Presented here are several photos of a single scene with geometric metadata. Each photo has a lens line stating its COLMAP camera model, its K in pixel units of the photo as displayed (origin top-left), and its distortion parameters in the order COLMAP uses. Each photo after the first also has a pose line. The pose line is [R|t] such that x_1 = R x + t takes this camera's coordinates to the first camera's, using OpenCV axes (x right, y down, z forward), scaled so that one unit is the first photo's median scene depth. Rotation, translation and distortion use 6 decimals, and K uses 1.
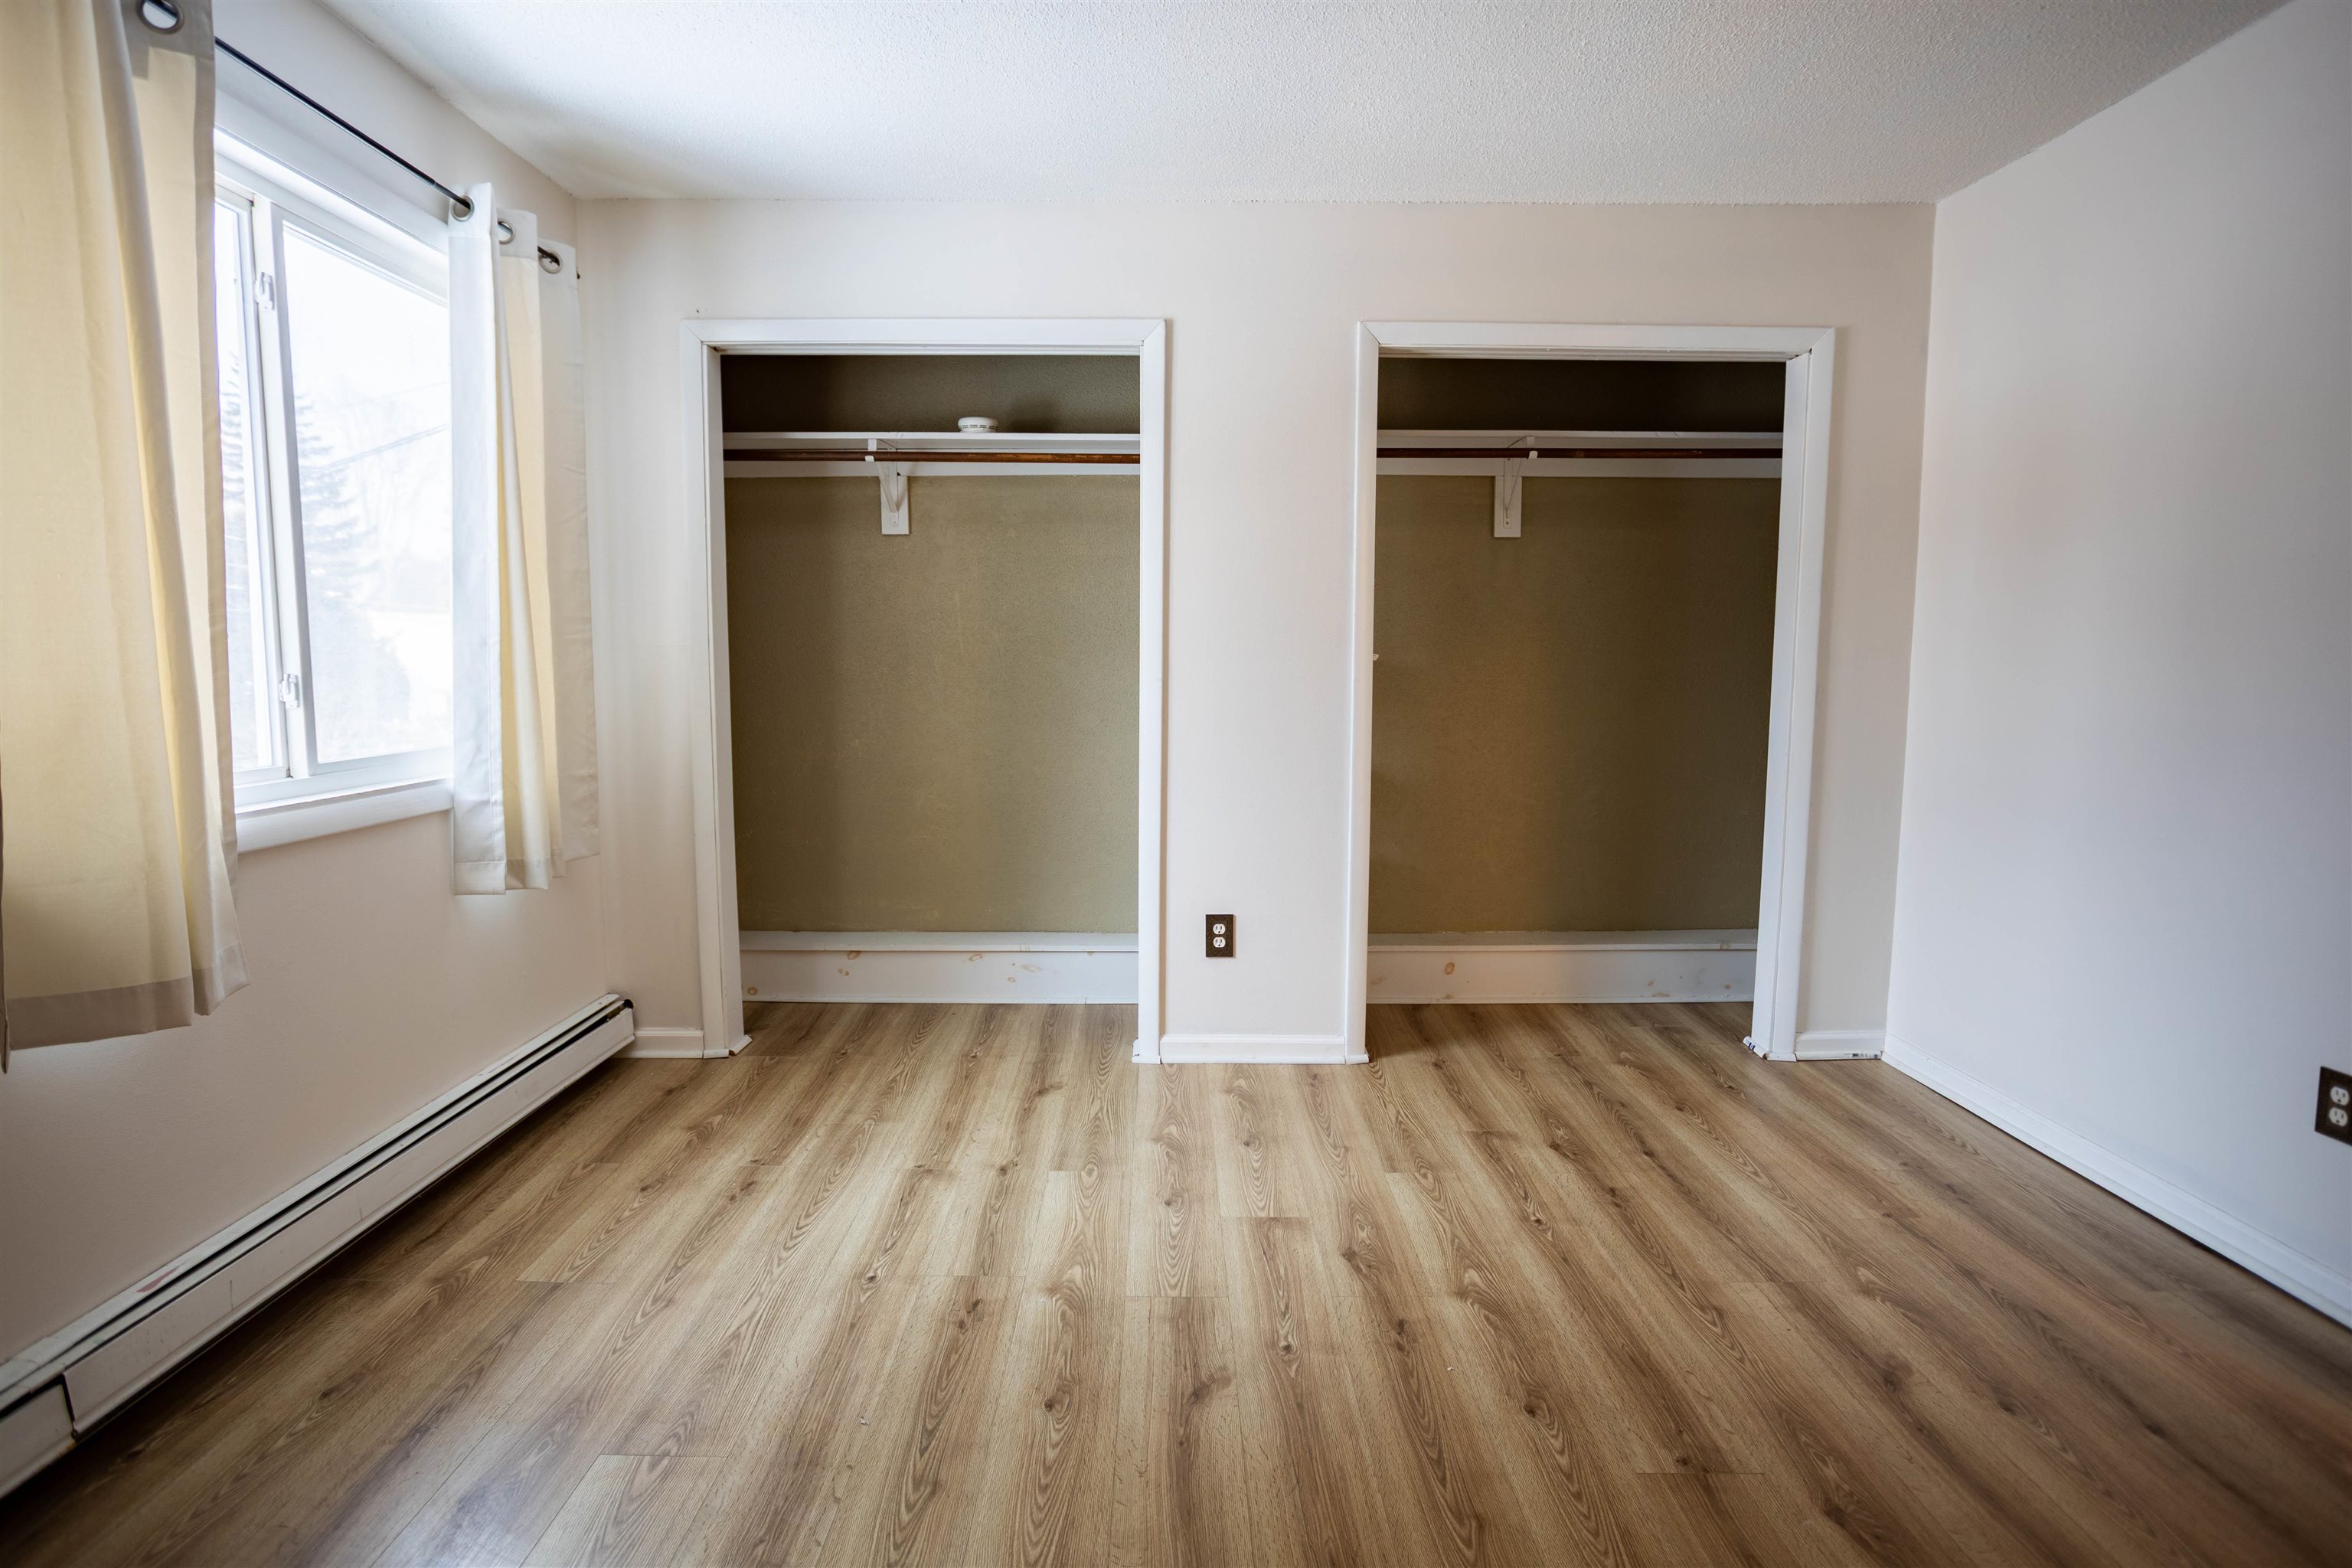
lens RADIAL K [[1253.9, 0, 1127.6], [0, 1253.9, 784.5], [0, 0, 1]] dist [-0.062976, 0.041029]
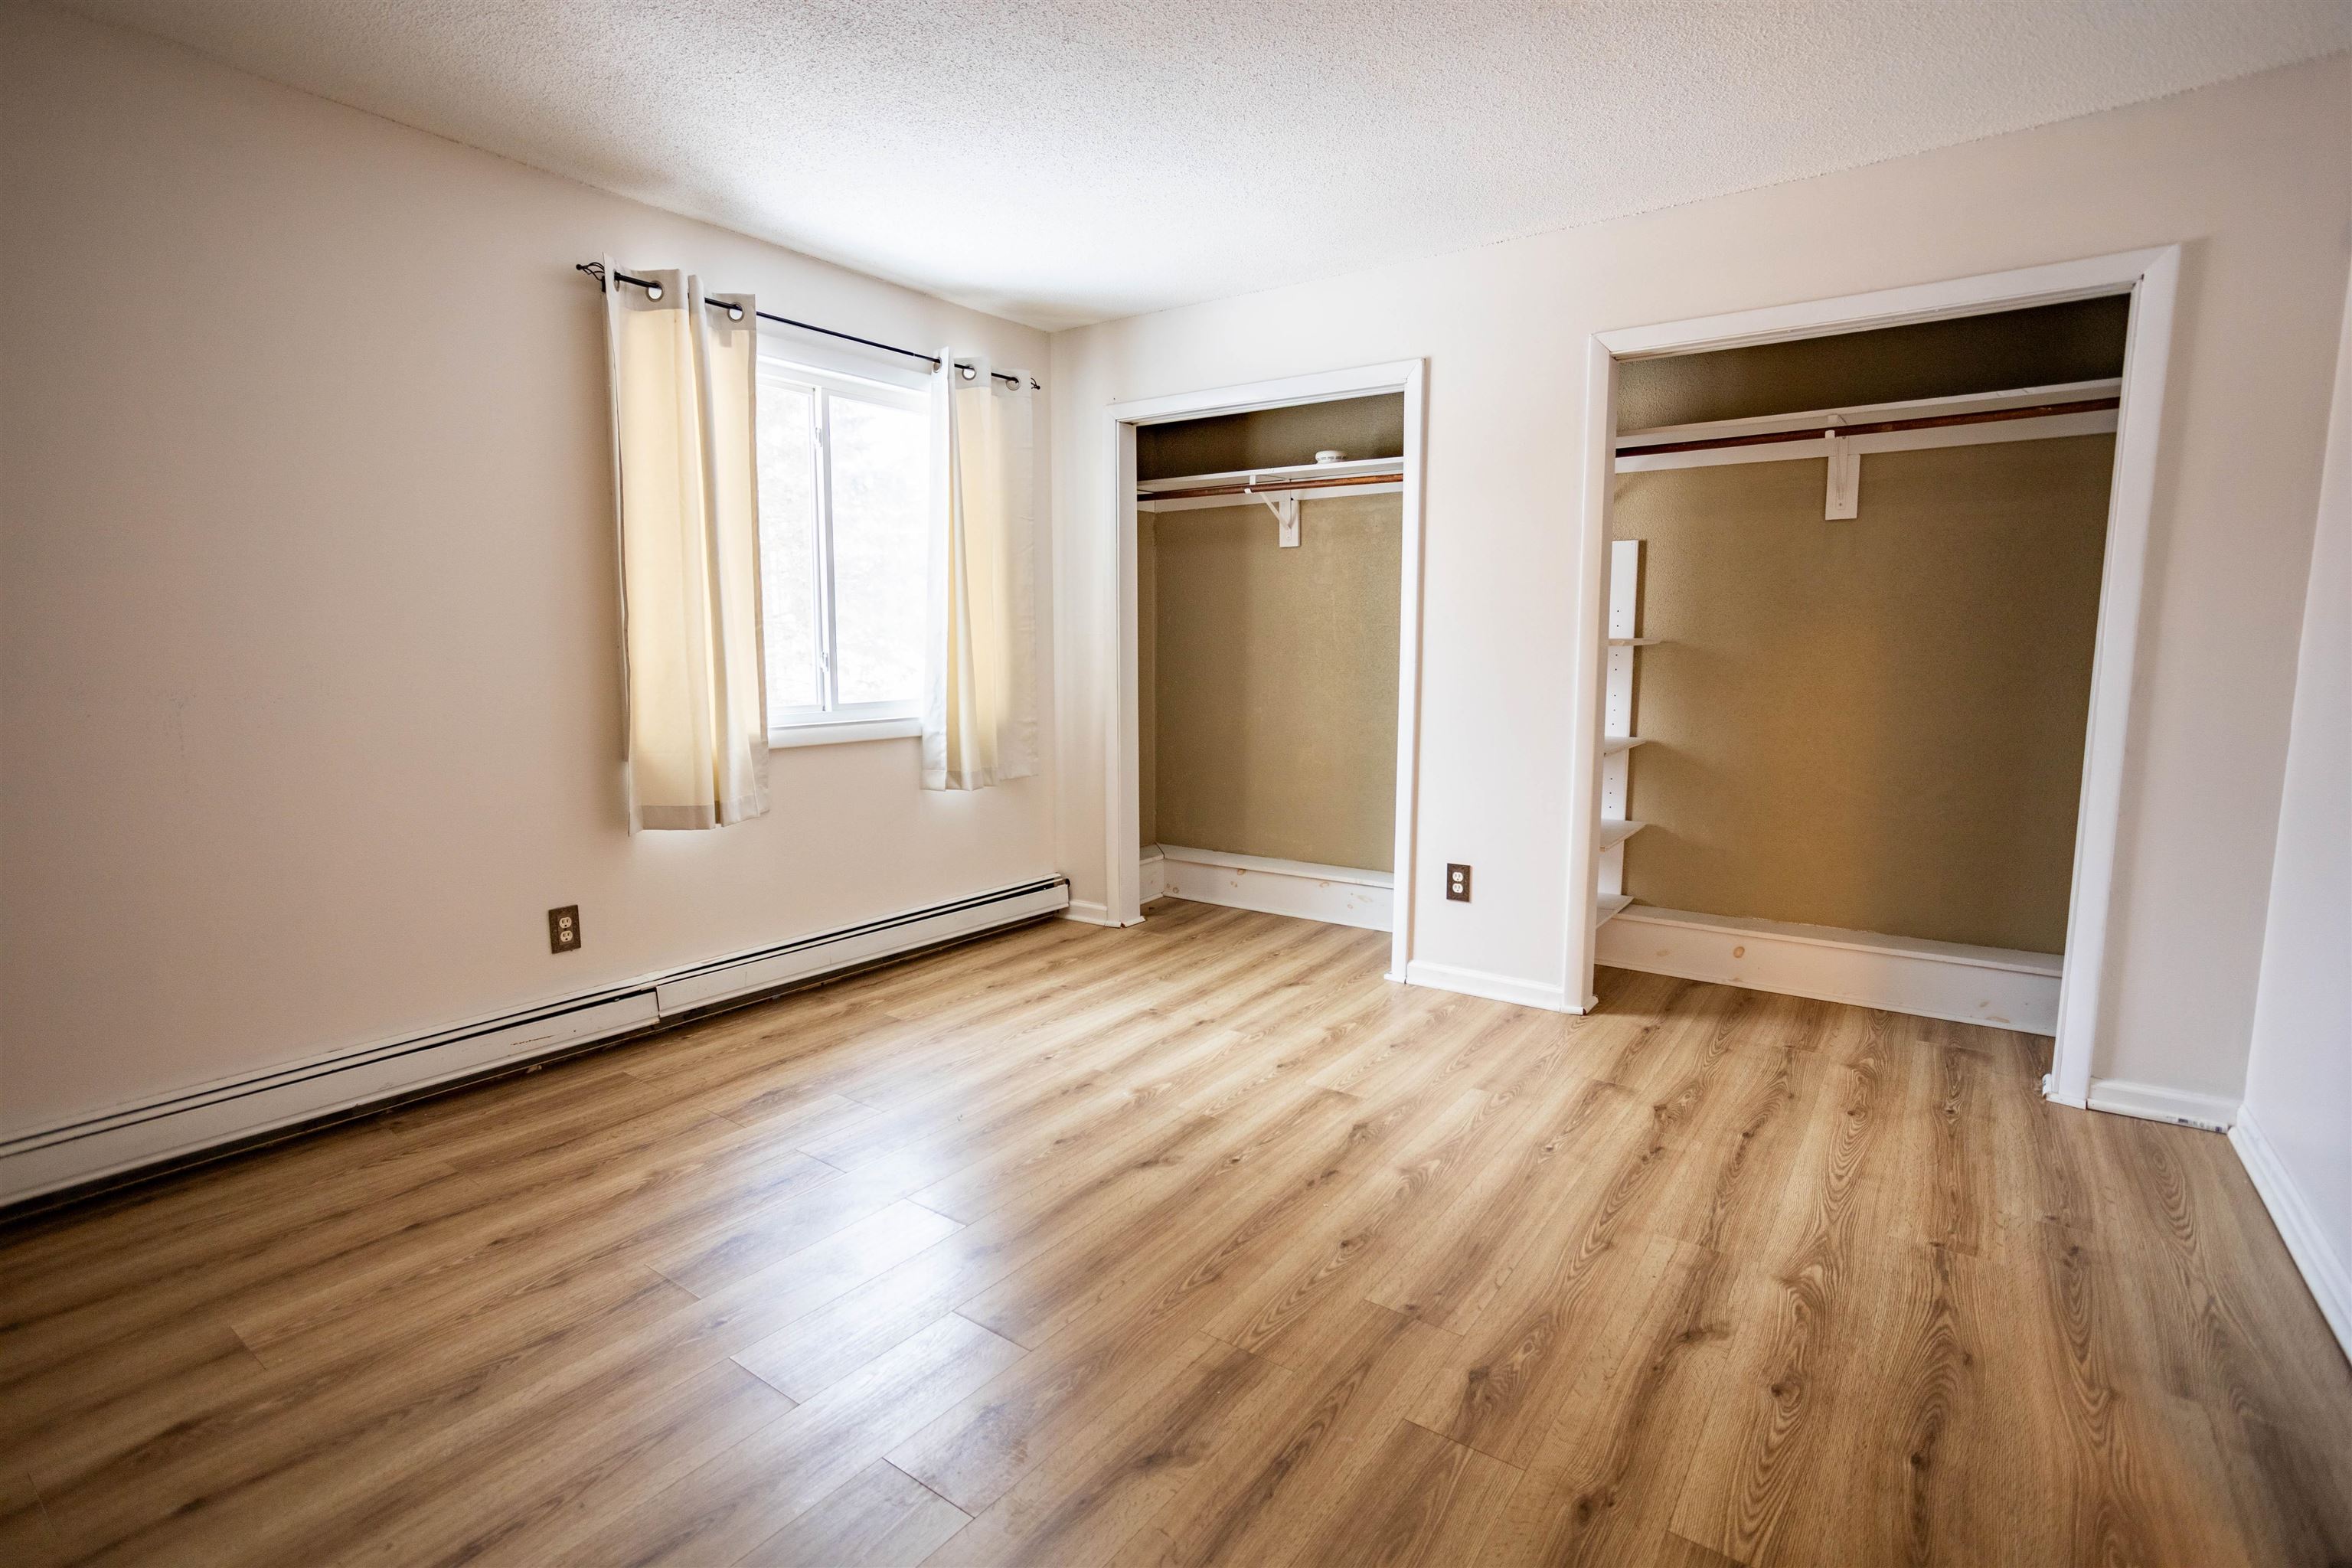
lens RADIAL K [[1120.4, 0, 1104.7], [0, 1120.4, 779.9], [0, 0, 1]] dist [-0.059608, 0.032264]
pose [[0.797373, 0.070178, -0.599393, 0.518882], [-0.059485, 0.997519, 0.037659, 0.007513], [0.600548, 0.005627, 0.799569, -0.031413]]
